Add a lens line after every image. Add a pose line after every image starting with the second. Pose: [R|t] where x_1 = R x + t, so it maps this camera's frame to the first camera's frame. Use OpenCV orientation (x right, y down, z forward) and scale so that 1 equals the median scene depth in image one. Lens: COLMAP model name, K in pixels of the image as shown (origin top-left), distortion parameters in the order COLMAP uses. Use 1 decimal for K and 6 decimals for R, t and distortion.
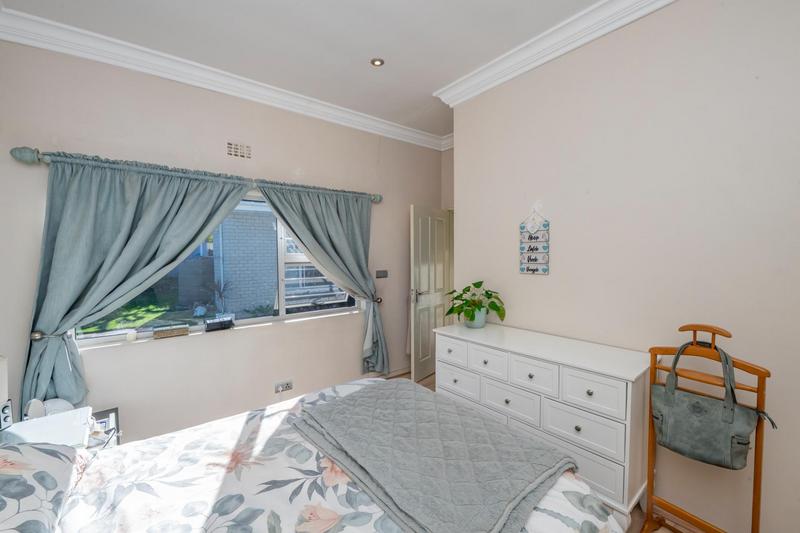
lens RADIAL K [[321.7, 0, 400.5], [0, 321.7, 266.2], [0, 0, 1]] dist [-0.006093, 0.000709]
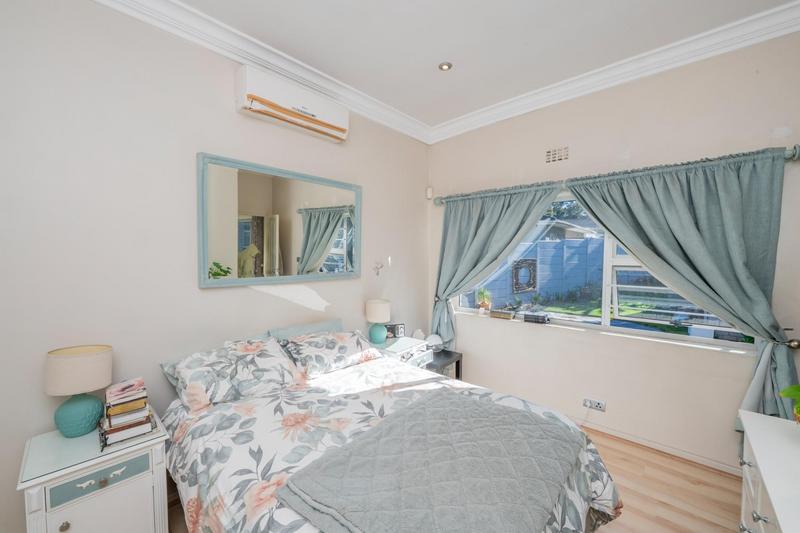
lens RADIAL K [[321.7, 0, 398.9], [0, 321.7, 264.3], [0, 0, 1]] dist [-0.006093, 0.000709]
pose [[0.151629, 0.042282, -0.987533, 0.535926], [-0.036591, 0.998640, 0.037140, -0.033387], [0.987760, 0.030503, 0.152970, 0.408181]]
